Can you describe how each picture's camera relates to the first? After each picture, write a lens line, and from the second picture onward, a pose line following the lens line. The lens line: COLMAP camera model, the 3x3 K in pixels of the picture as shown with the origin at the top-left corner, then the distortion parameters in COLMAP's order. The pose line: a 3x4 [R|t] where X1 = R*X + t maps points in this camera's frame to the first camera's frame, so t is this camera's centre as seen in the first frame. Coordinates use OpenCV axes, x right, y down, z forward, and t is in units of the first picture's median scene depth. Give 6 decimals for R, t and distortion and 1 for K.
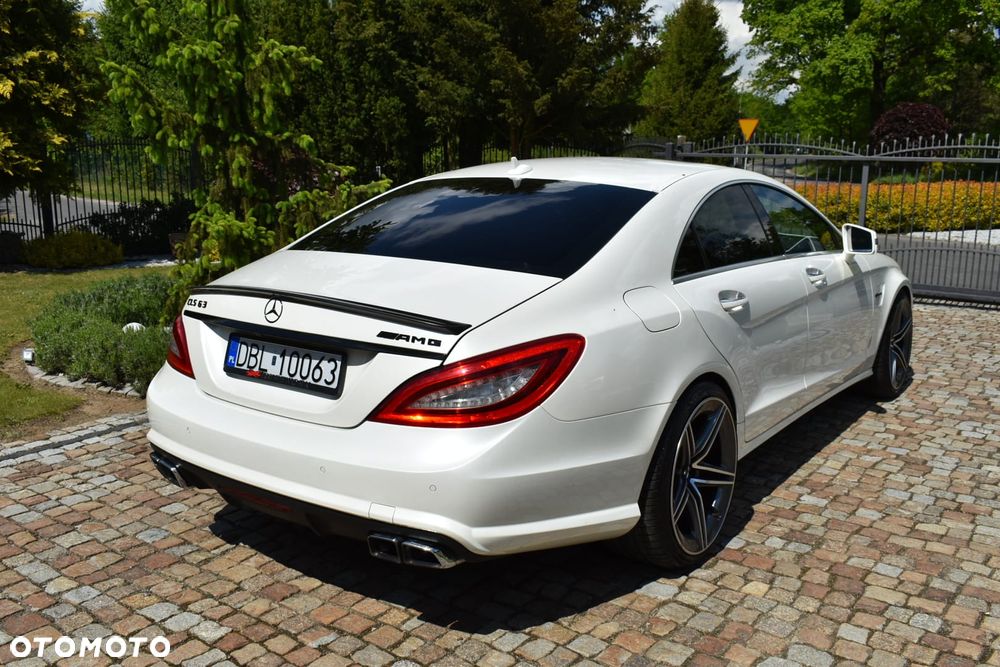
lens RADIAL K [[917.6, 0, 503.2], [0, 917.6, 335.3], [0, 0, 1]] dist [-0.012123, -0.001113]
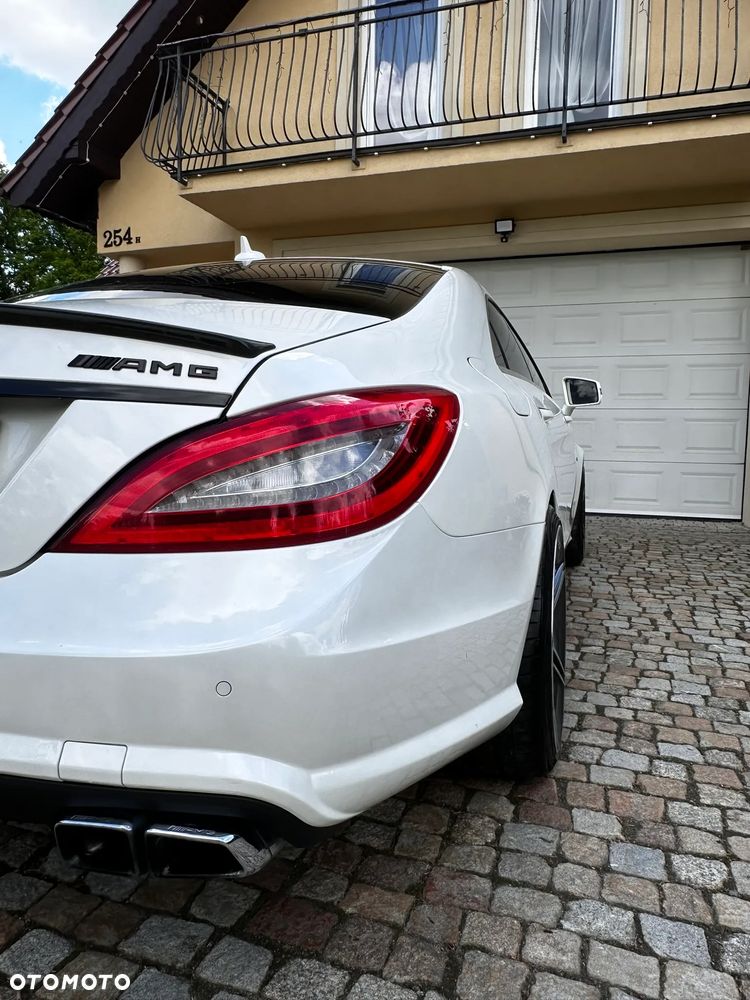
lens RADIAL K [[709.1, 0, 364.9], [0, 709.1, 497.2], [0, 0, 1]] dist [-0.006388, 0.001914]
pose [[0.953821, -0.026223, 0.299230, -0.083613], [0.055057, 0.994568, -0.088338, 0.084942], [-0.295288, 0.100733, 0.950083, 0.503788]]
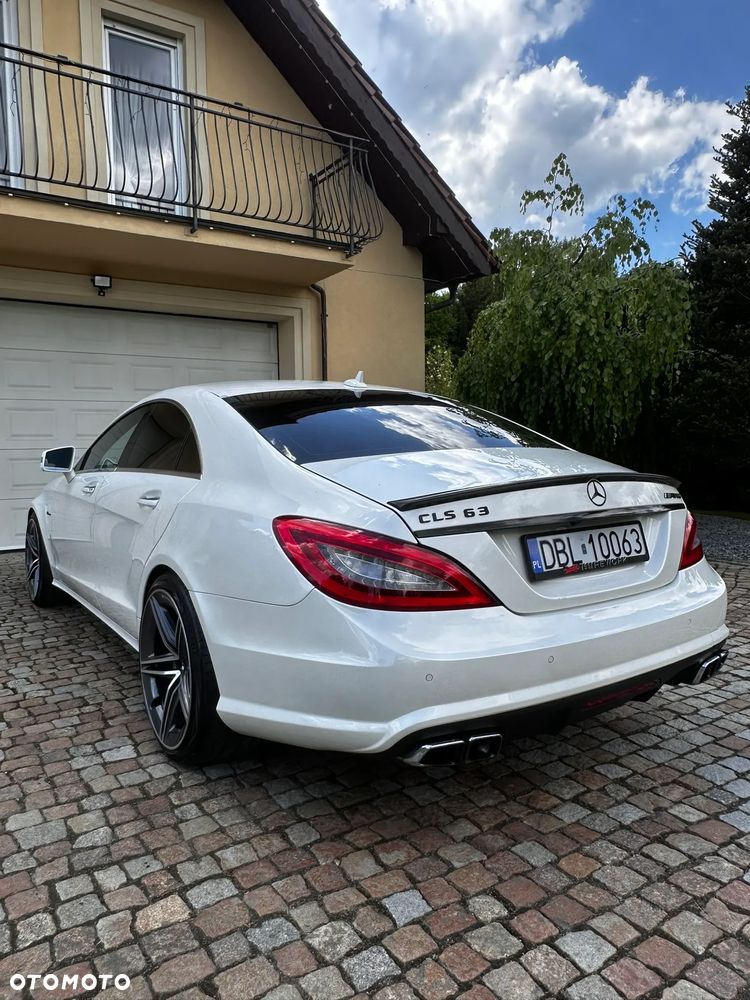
lens RADIAL K [[702.7, 0, 376.5], [0, 702.7, 497.1], [0, 0, 1]] dist [-0.006108, -0.002786]
pose [[0.339609, -0.087373, 0.936500, -0.879821], [0.194532, 0.980672, 0.020950, -0.072268], [-0.920230, 0.175065, 0.350042, 0.824086]]
